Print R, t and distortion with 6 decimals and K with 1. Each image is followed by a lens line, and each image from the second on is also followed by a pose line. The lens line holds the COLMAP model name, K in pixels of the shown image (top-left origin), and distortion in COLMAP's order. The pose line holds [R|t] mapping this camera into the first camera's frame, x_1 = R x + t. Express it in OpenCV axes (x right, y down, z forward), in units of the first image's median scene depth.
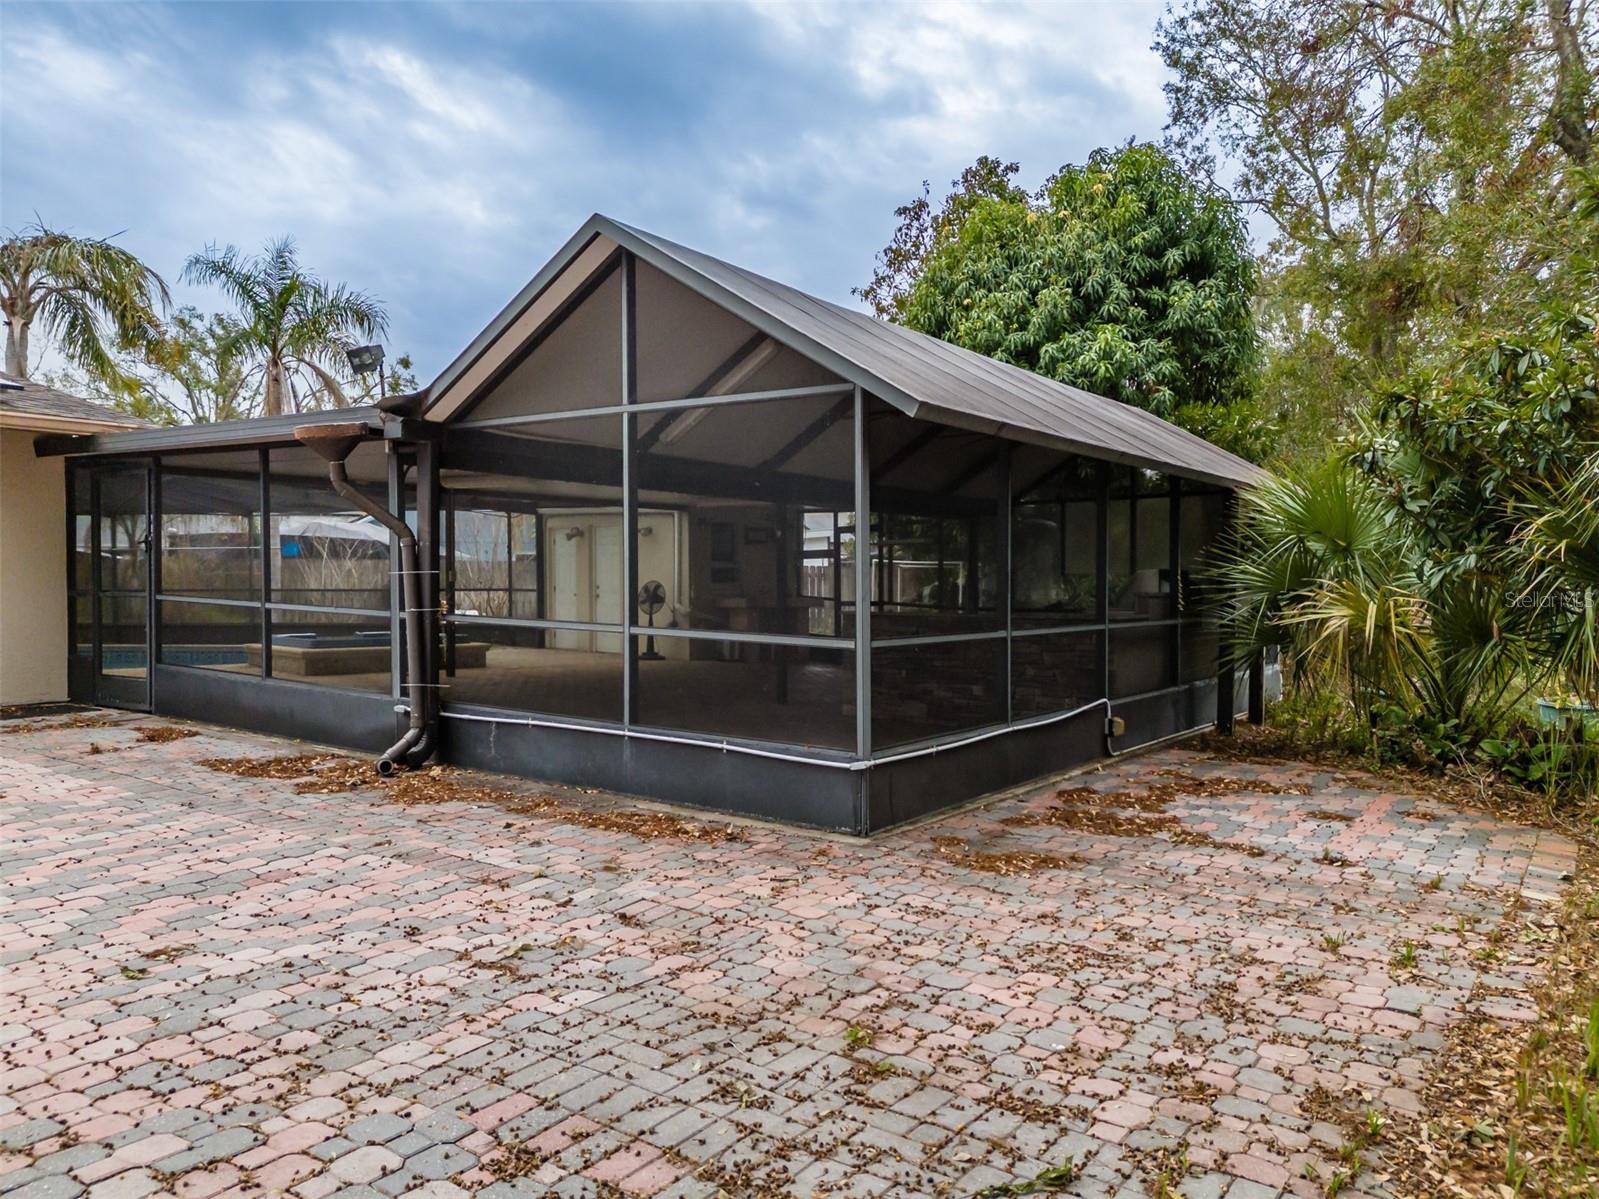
lens RADIAL K [[1170.2, 0, 799.5], [0, 1170.2, 599.5], [0, 0, 1]] dist [0.078680, -0.068161]
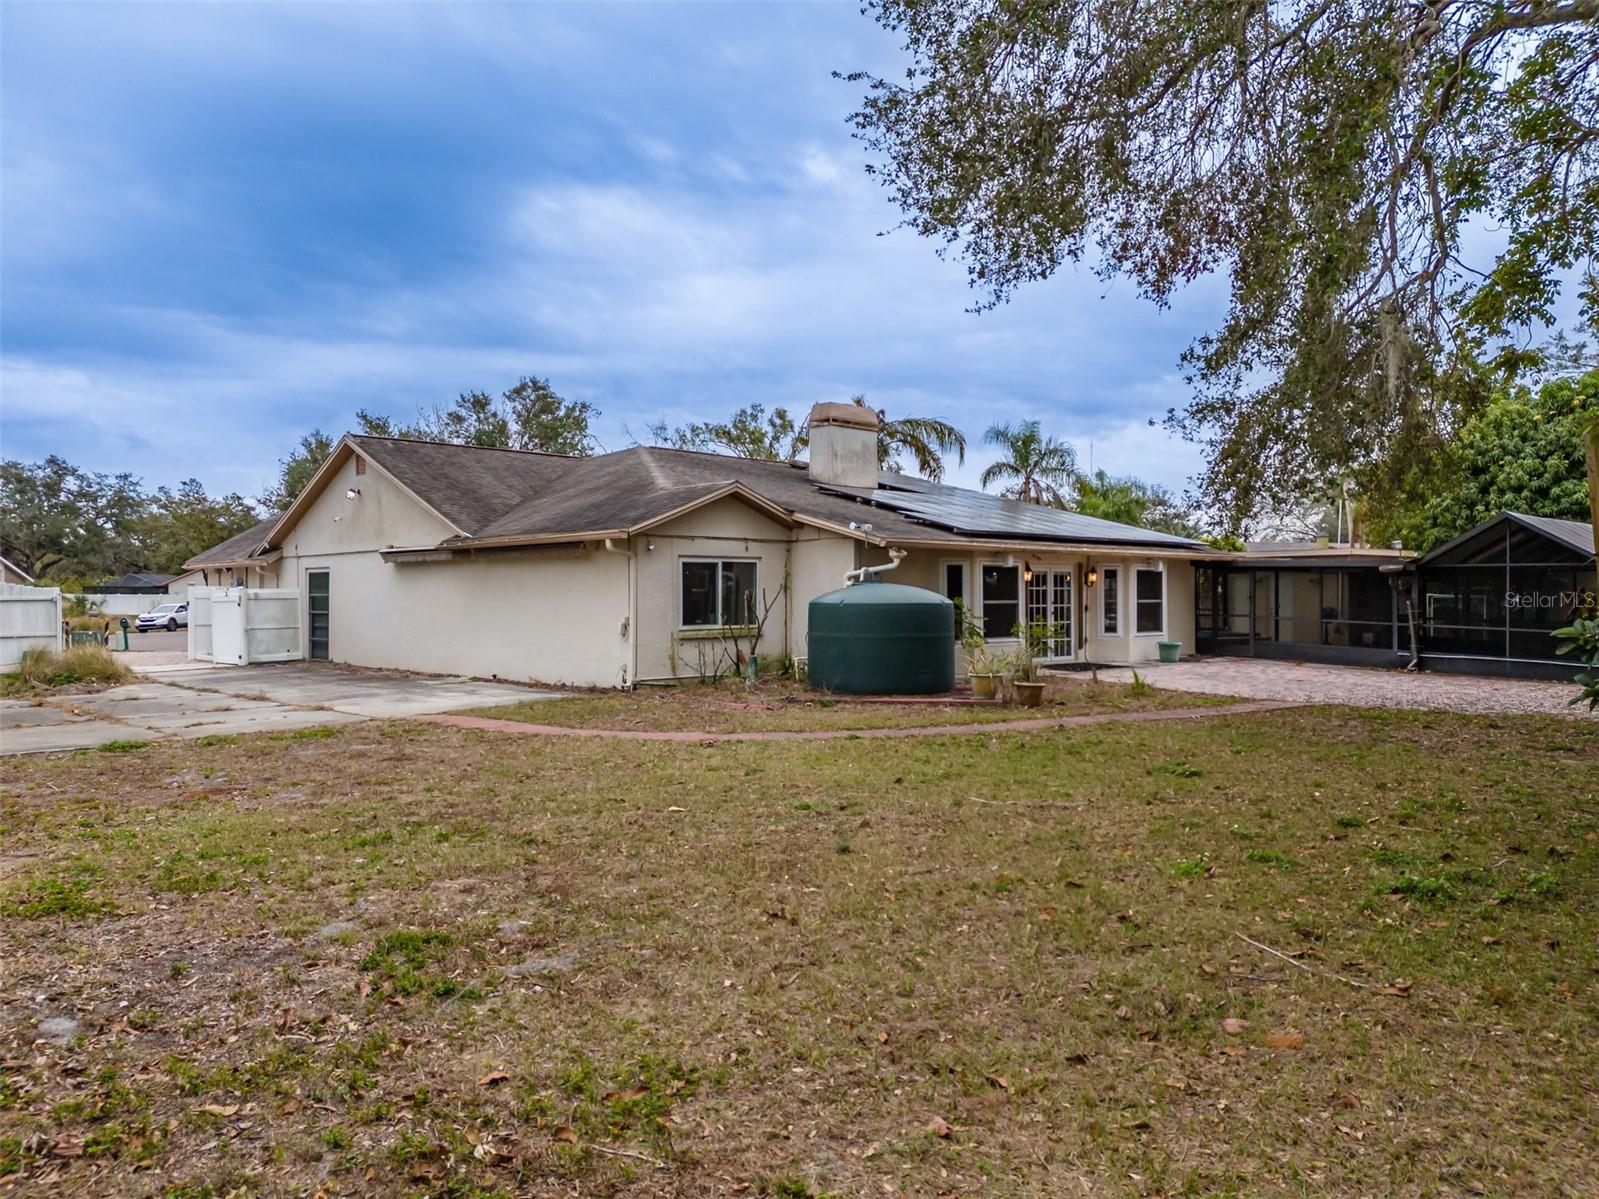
lens RADIAL K [[1170.2, 0, 799.5], [0, 1170.2, 599.5], [0, 0, 1]] dist [0.078680, -0.068161]
pose [[0.980728, -0.001055, -0.195374, -2.600046], [-0.000159, 0.999981, -0.006198, -0.063581], [0.195377, 0.006109, 0.980709, -4.928492]]
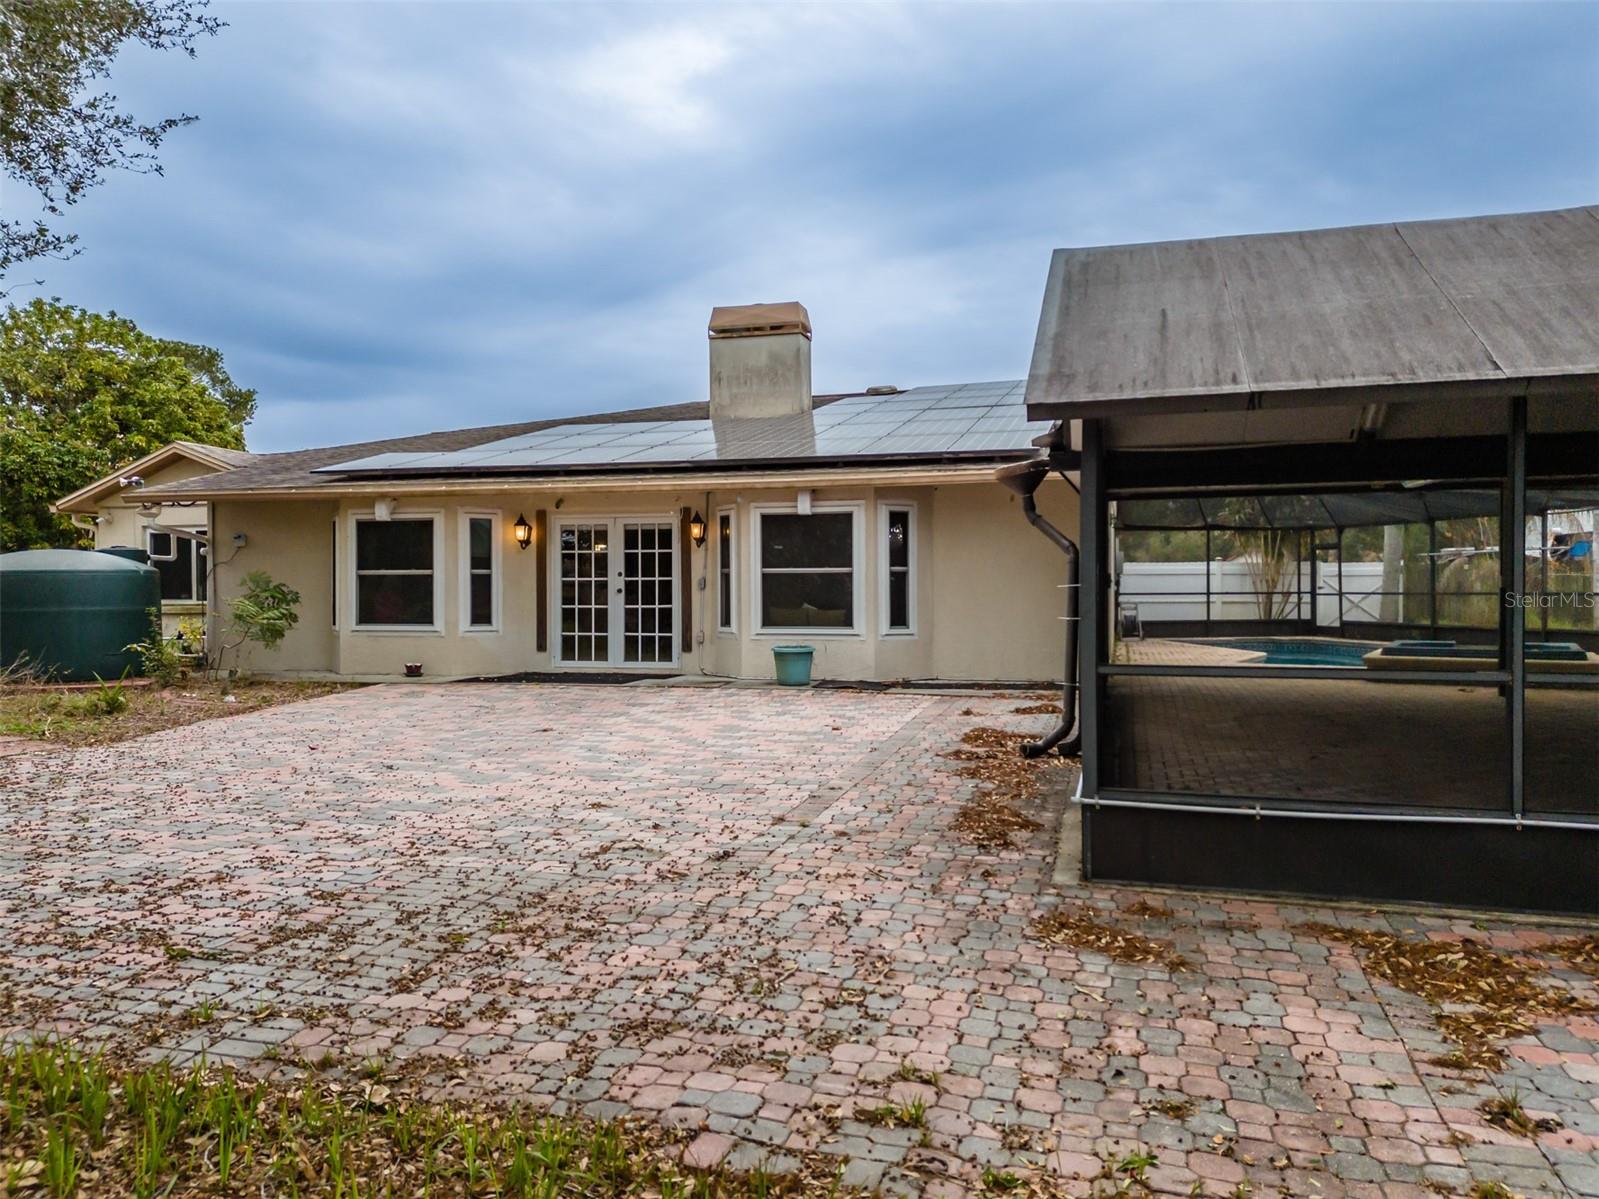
lens RADIAL K [[1170.2, 0, 799.5], [0, 1170.2, 599.5], [0, 0, 1]] dist [0.078680, -0.068161]
pose [[0.308652, 0.007722, -0.951144, 1.340503], [-0.004809, 0.999967, 0.006558, -0.030916], [0.951163, 0.002550, 0.308679, 0.795777]]
